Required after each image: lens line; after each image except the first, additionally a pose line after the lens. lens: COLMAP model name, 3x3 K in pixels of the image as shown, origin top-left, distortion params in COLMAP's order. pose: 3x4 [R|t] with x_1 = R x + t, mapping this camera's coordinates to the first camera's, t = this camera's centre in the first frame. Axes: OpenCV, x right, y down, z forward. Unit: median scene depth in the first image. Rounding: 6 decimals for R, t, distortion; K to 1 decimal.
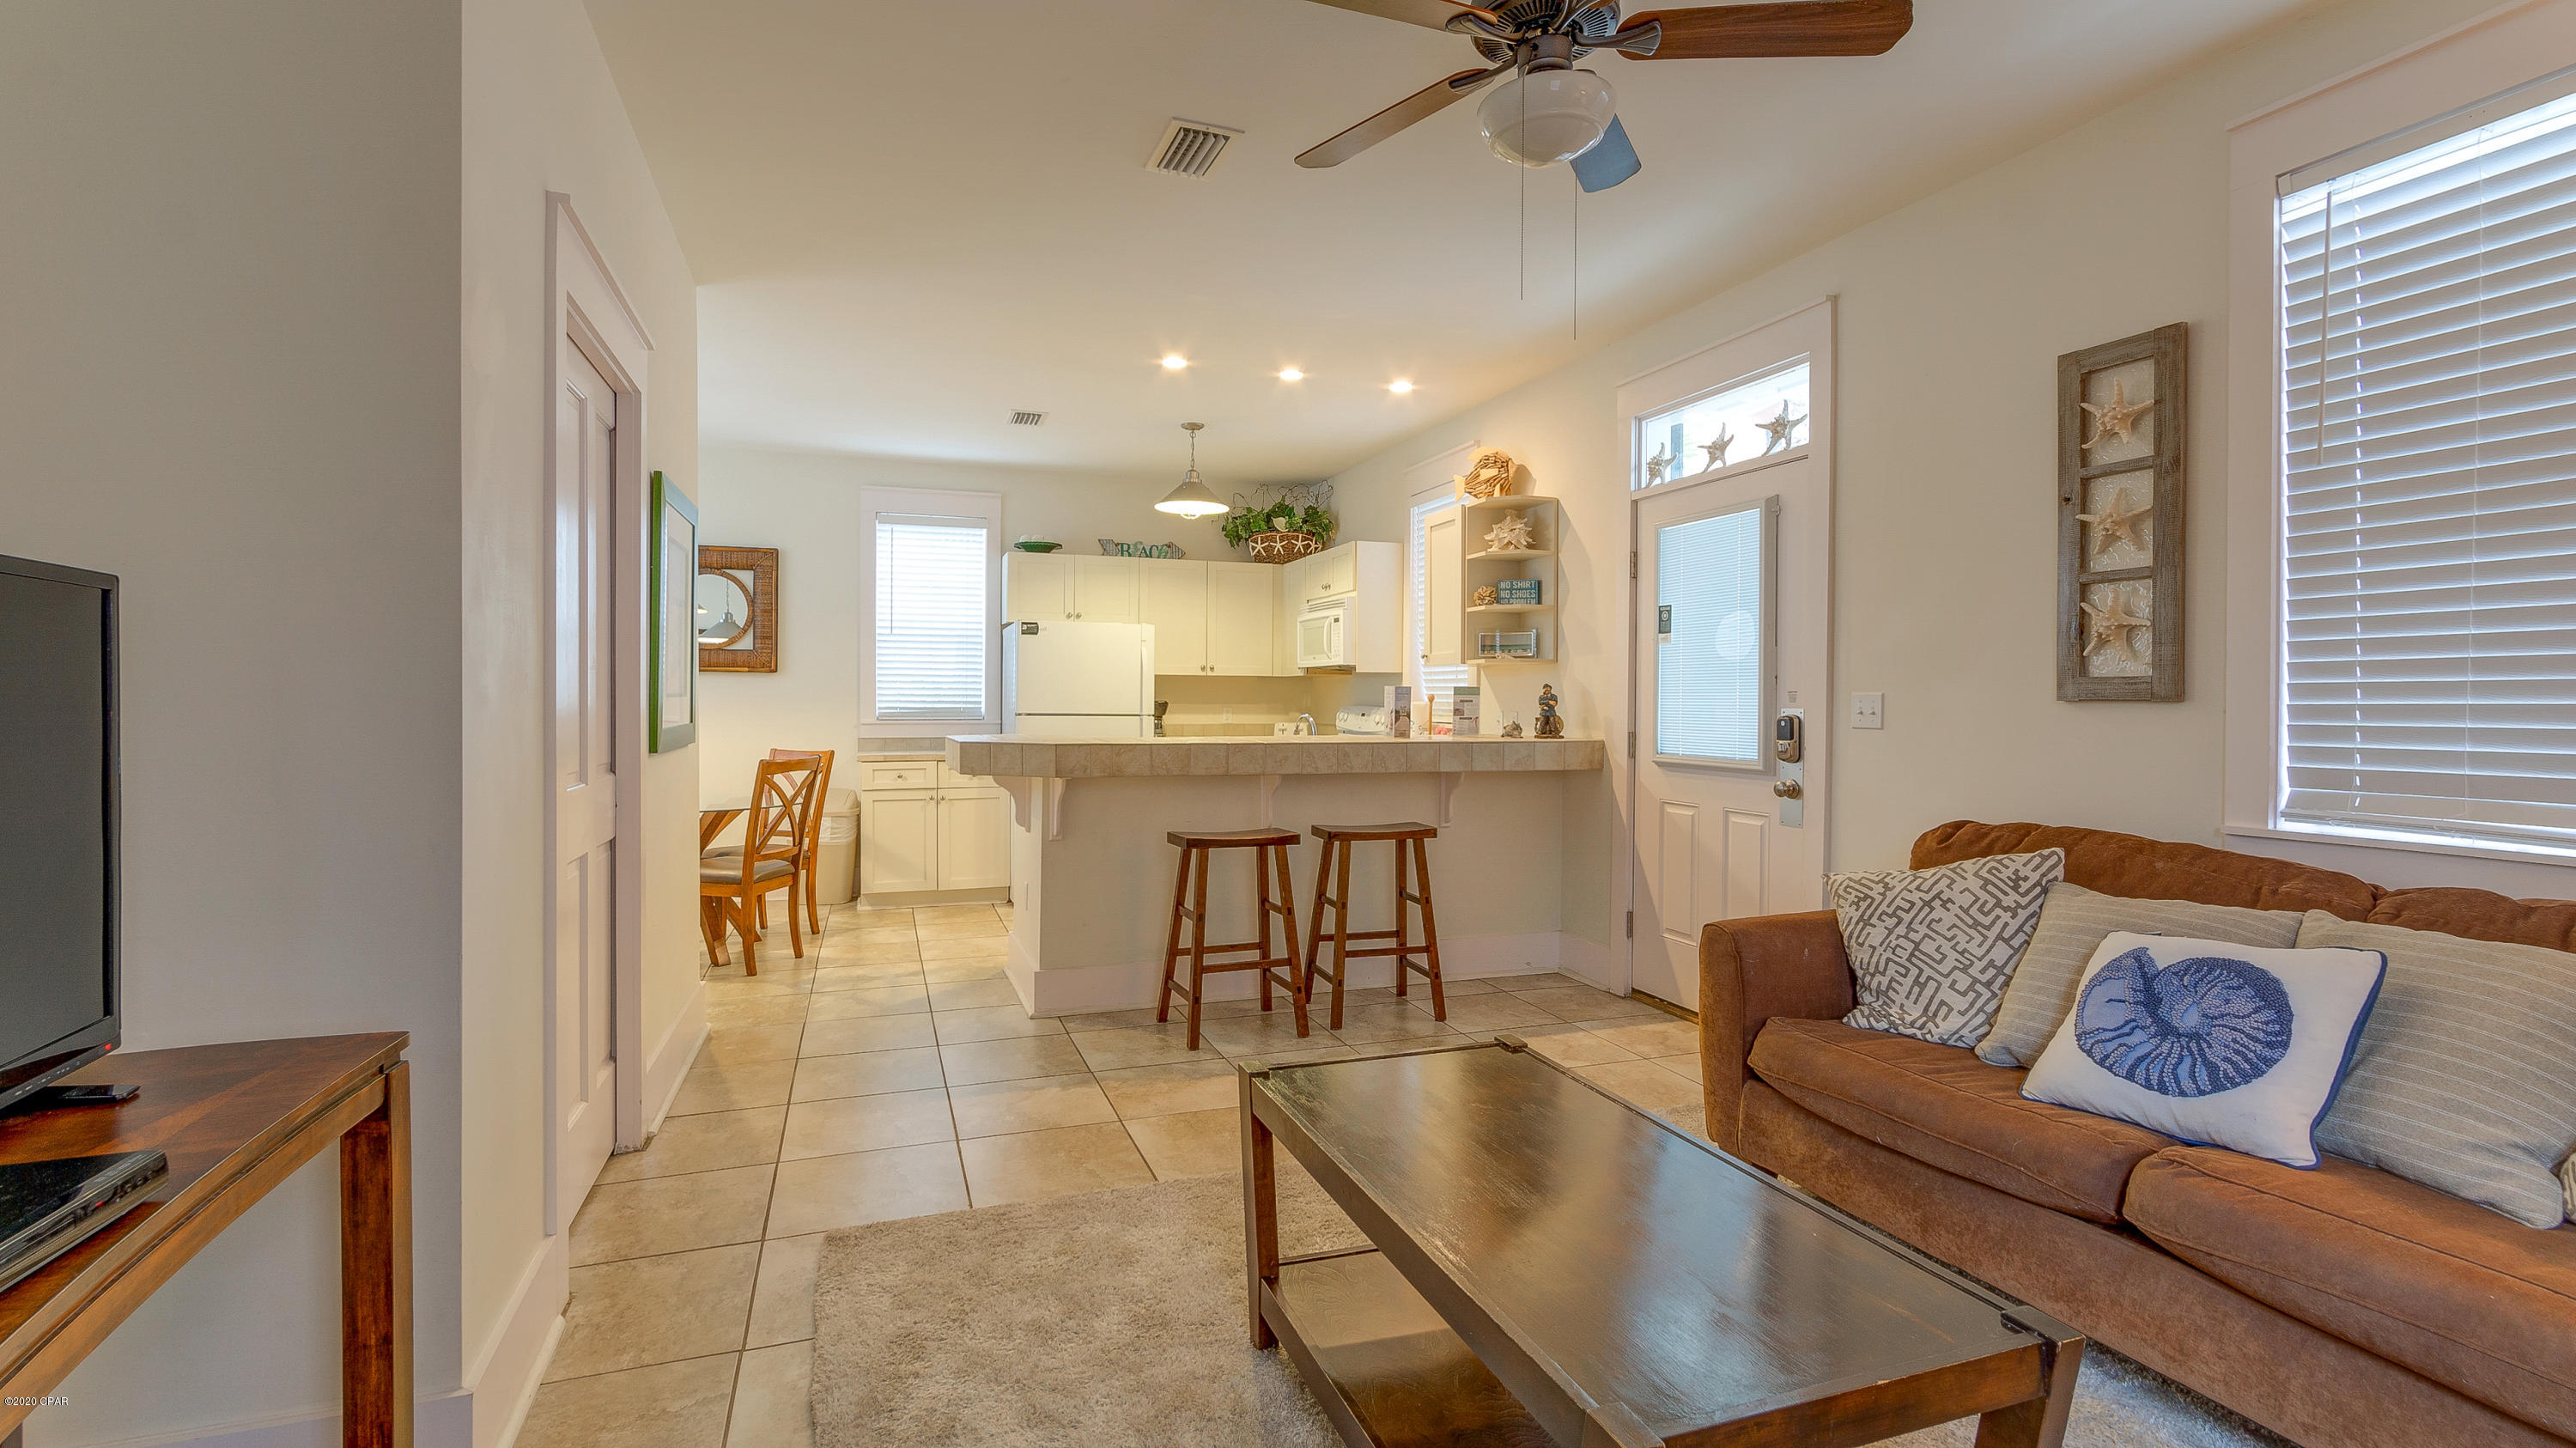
lens RADIAL K [[1167.3, 0, 1280.5], [0, 1167.3, 719.7], [0, 0, 1]] dist [0.002246, -0.000740]
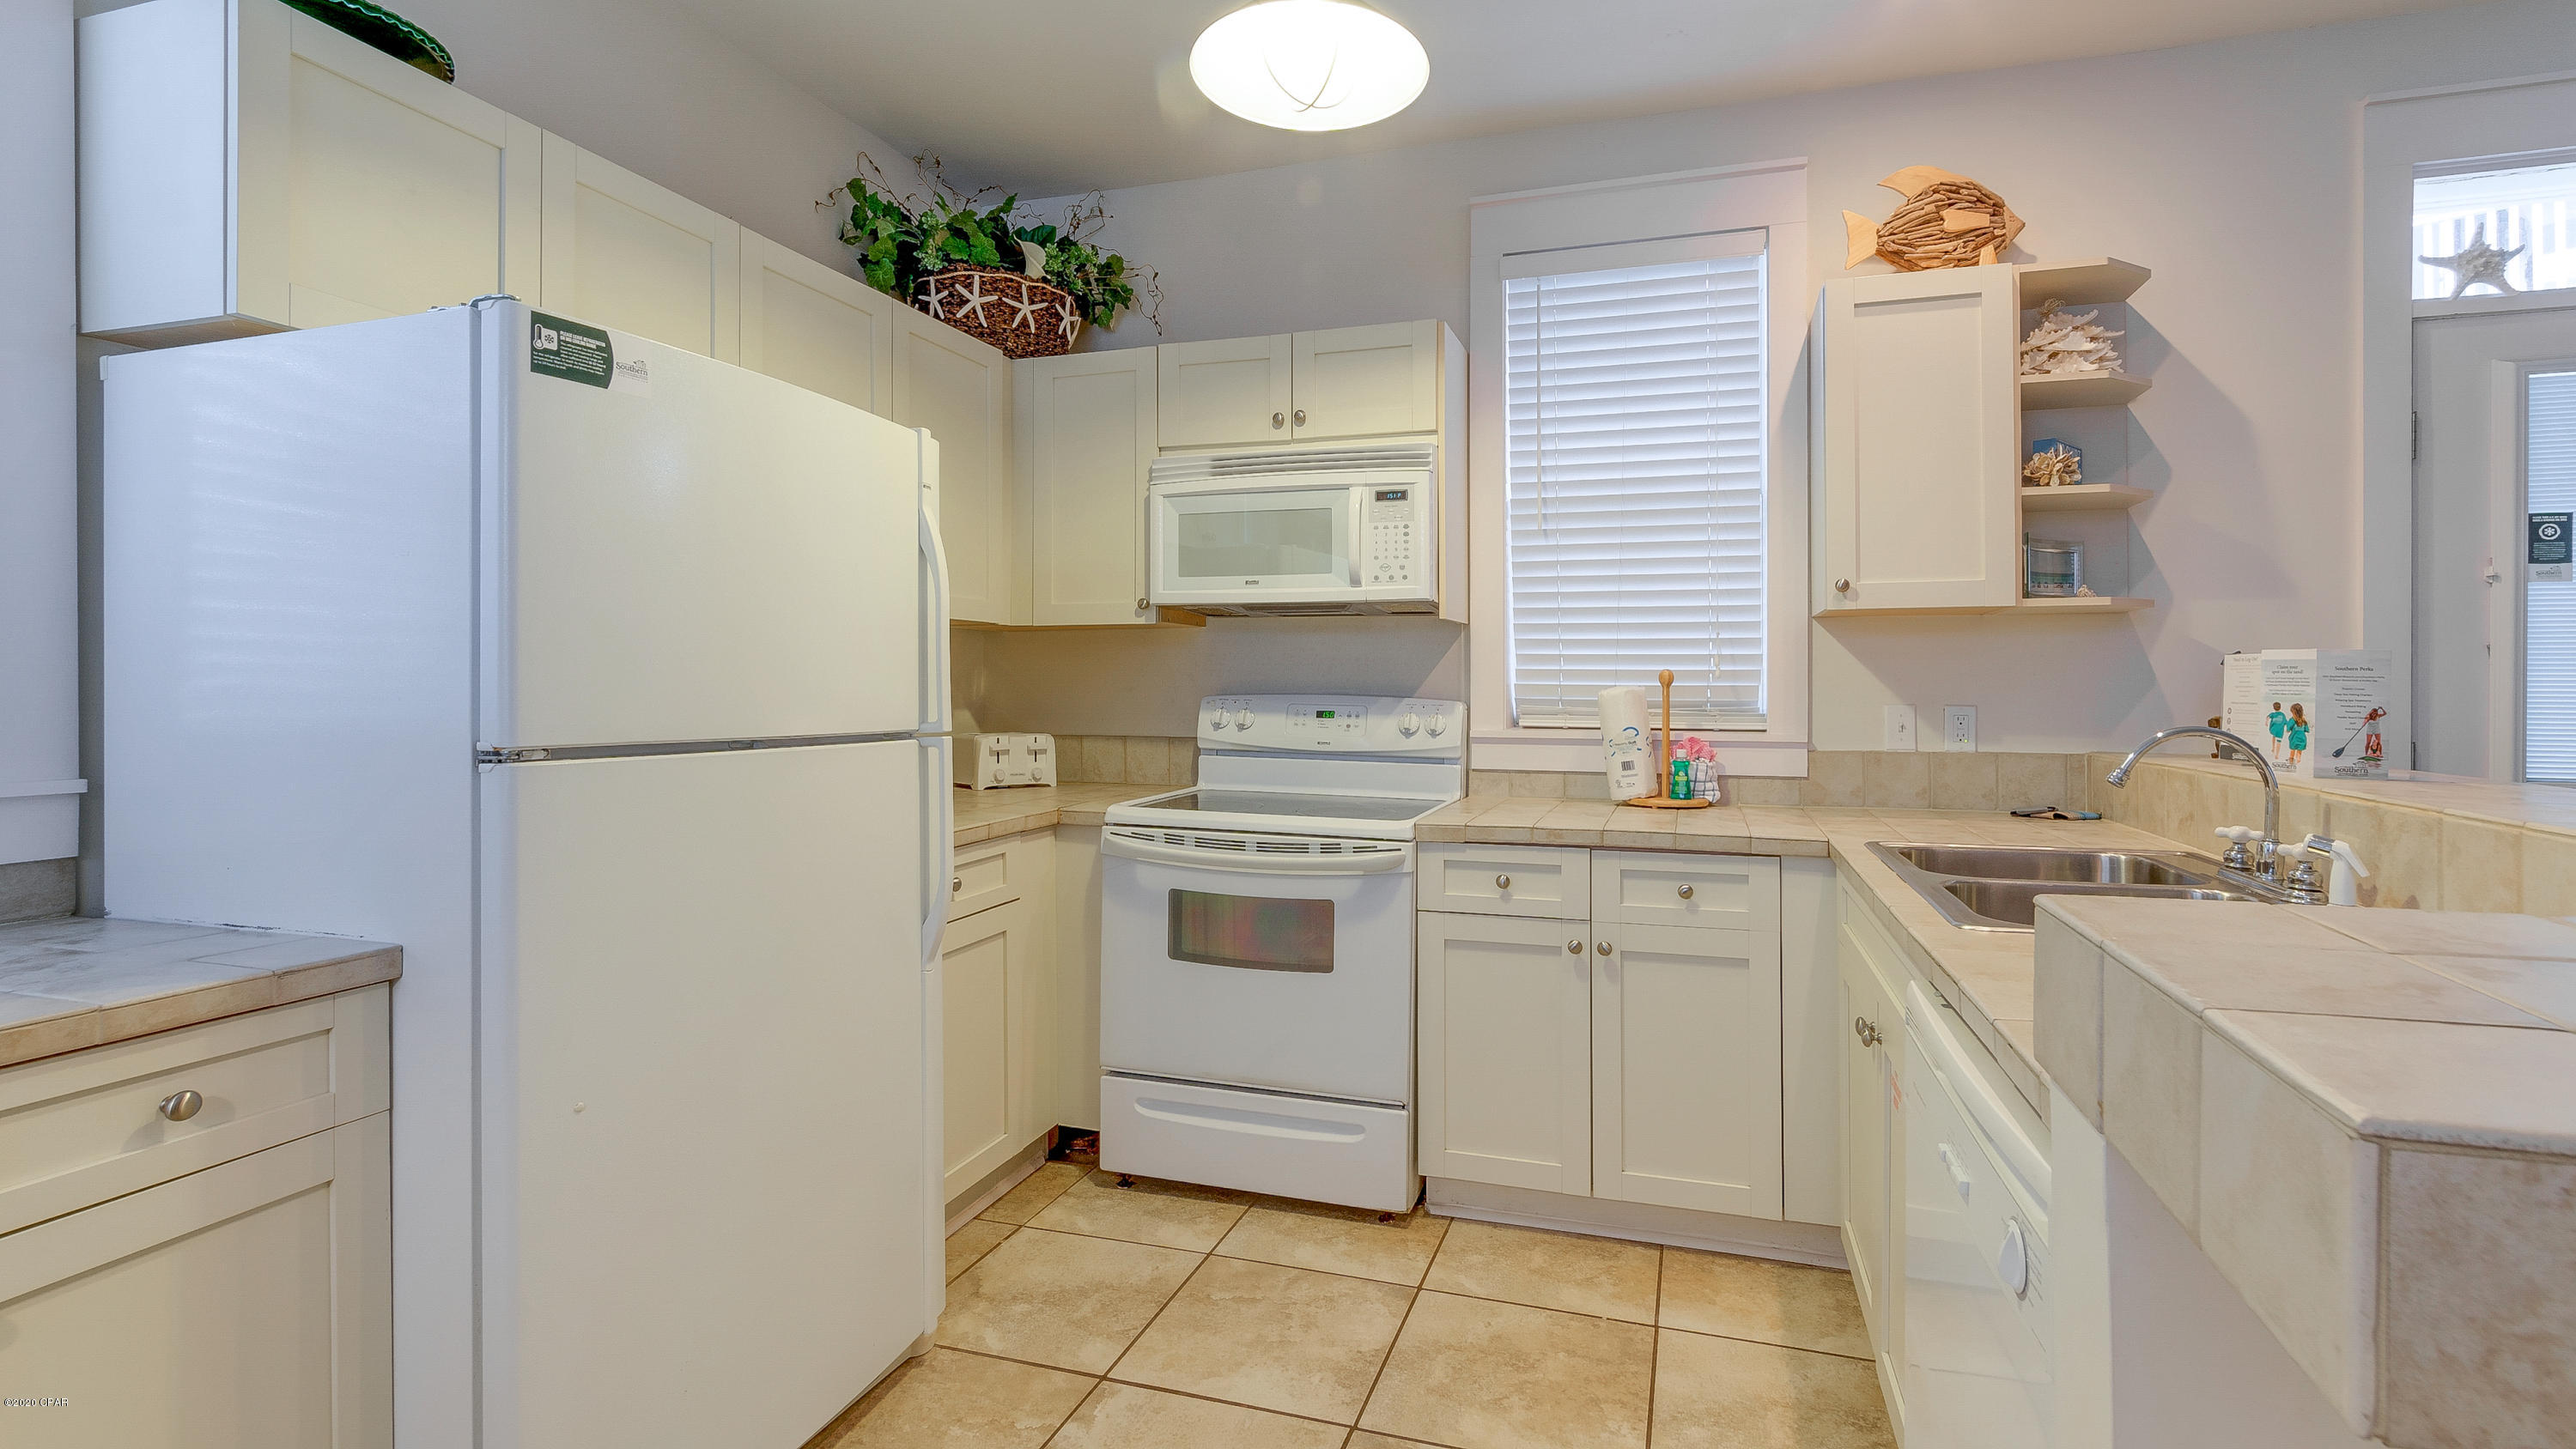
lens RADIAL K [[1167.0, 0, 1328.1], [0, 1167.0, 681.5], [0, 0, 1]] dist [0.002246, -0.000740]
pose [[0.598259, 0.001501, 0.801302, -0.324046], [0.010883, 0.999891, -0.009997, -0.013467], [-0.801229, 0.014701, 0.598177, 0.800918]]
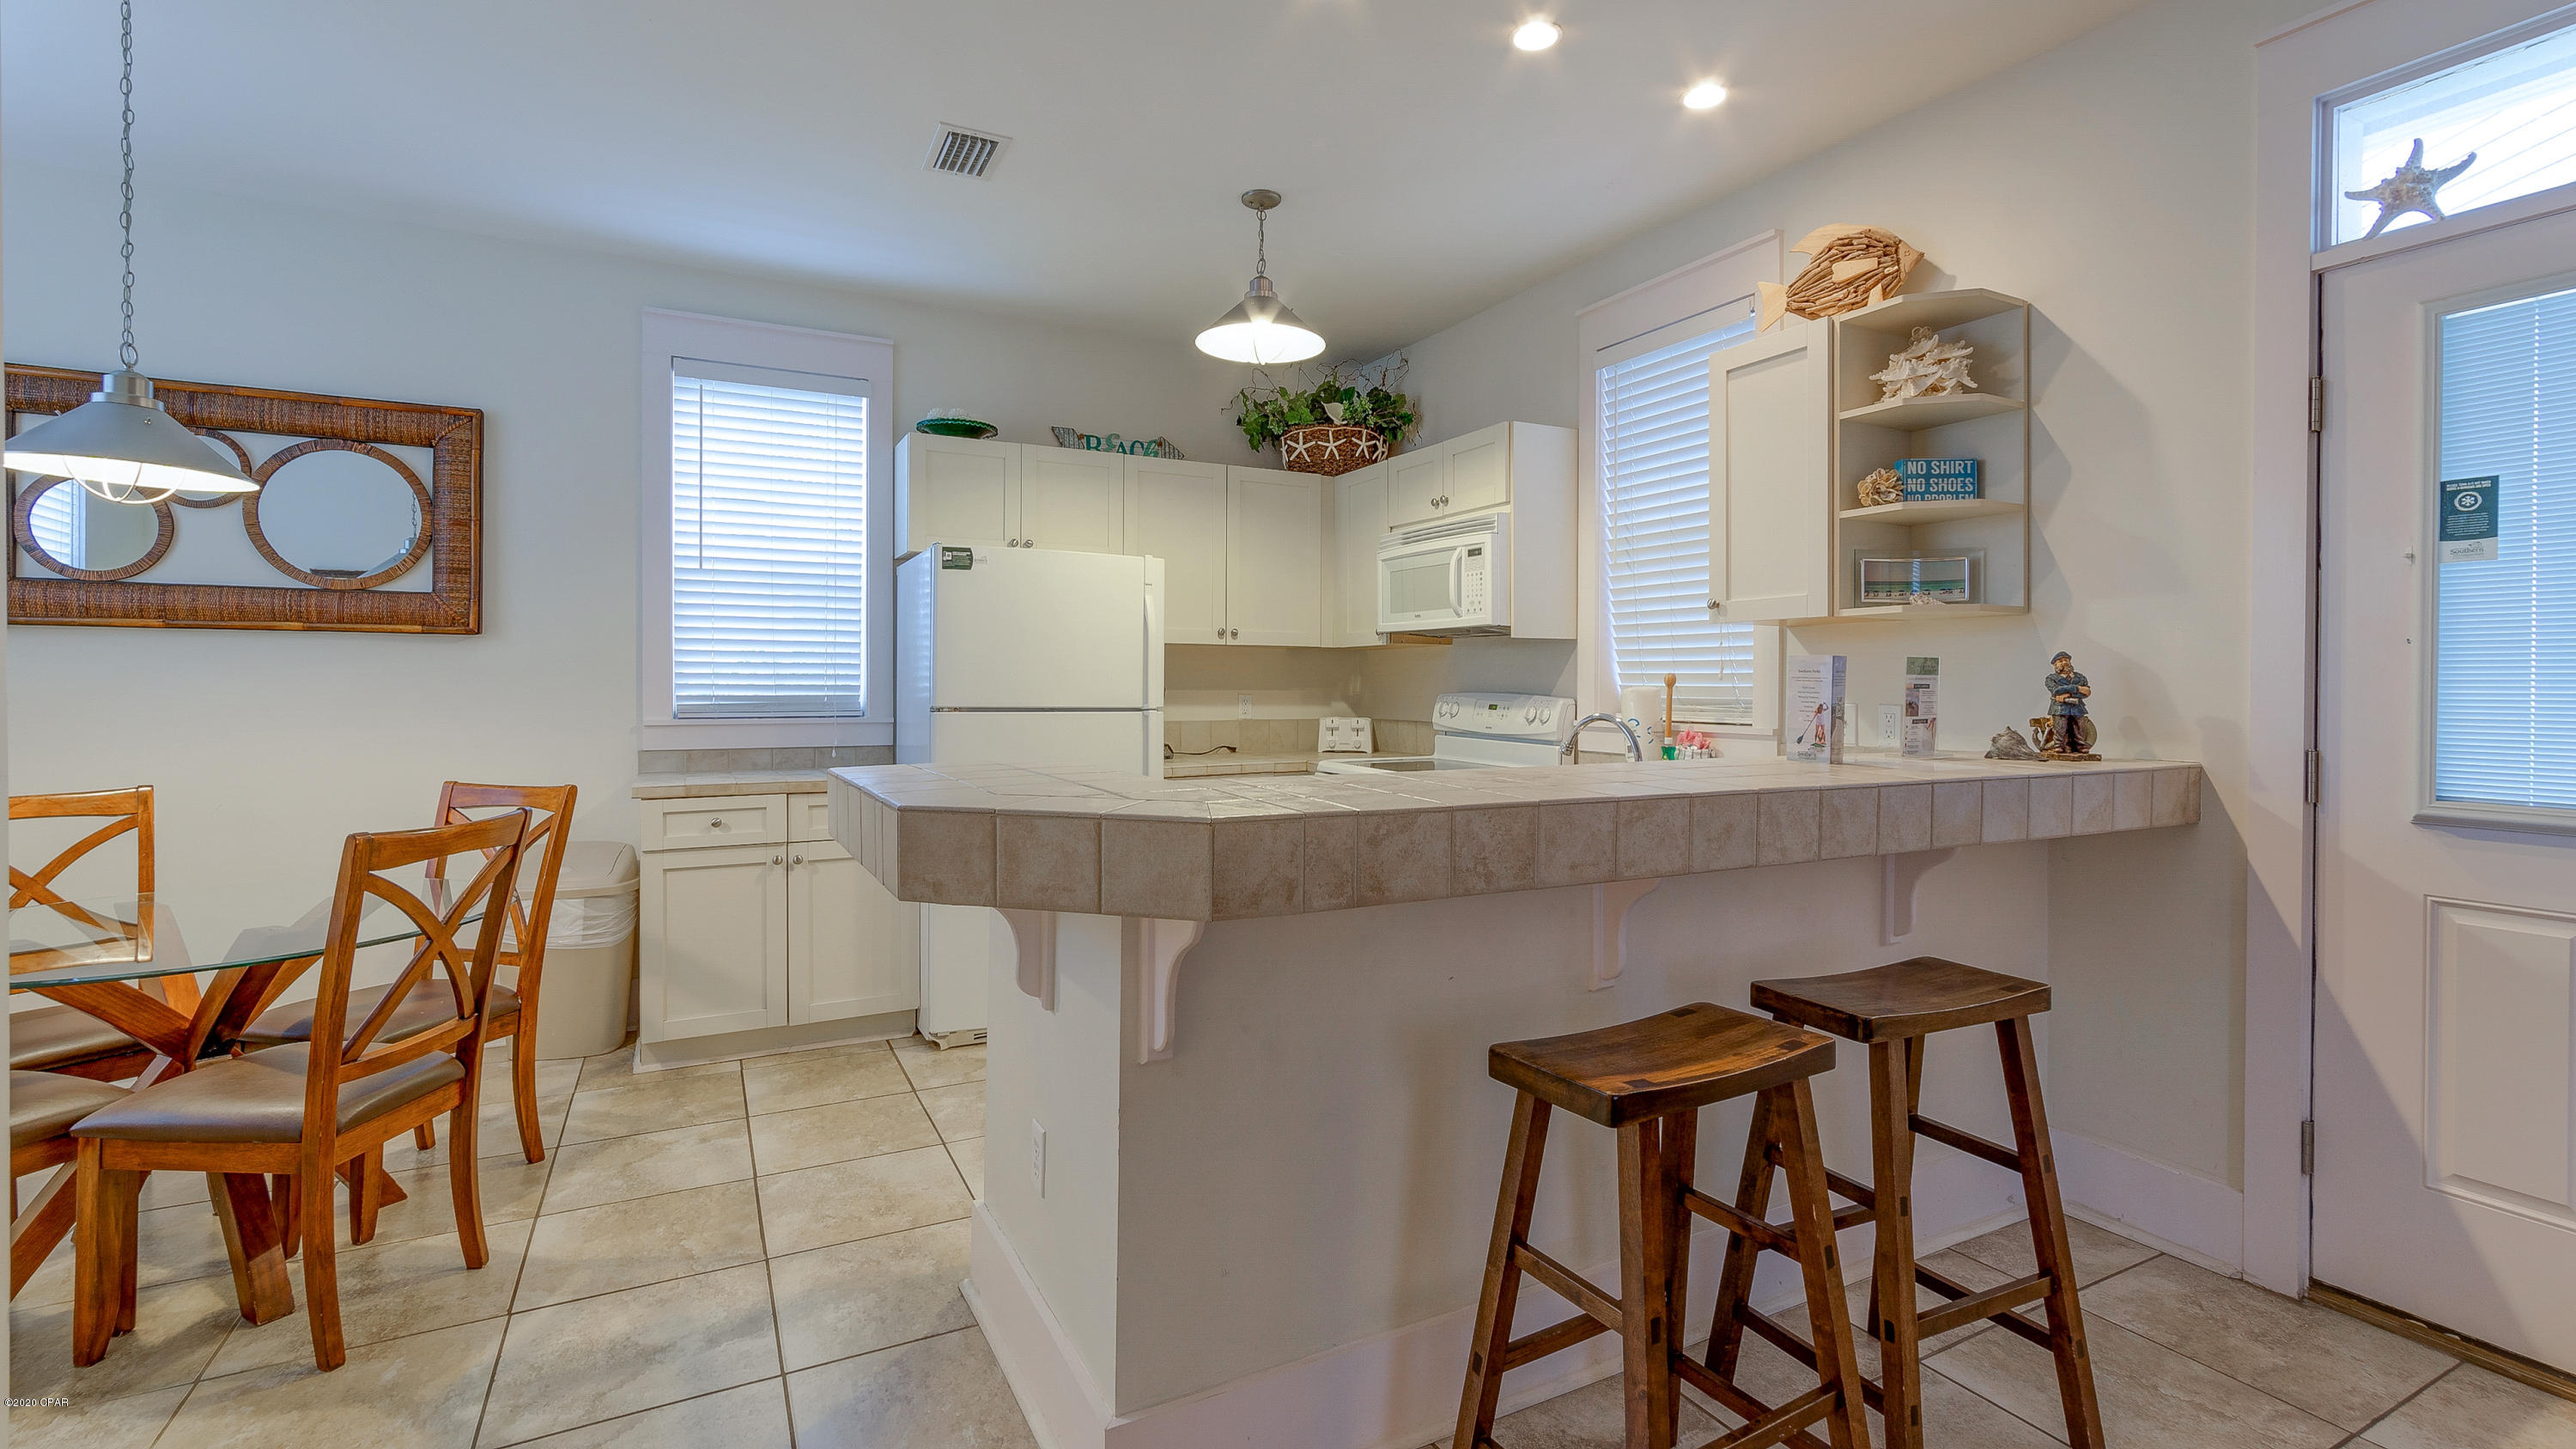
lens RADIAL K [[1167.0, 0, 1290.1], [0, 1167.0, 699.3], [0, 0, 1]] dist [0.002246, -0.000740]
pose [[0.990488, -0.003042, 0.137563, -0.137477], [0.003240, 0.999994, -0.001222, -0.008364], [-0.137559, 0.001656, 0.990492, 0.429719]]
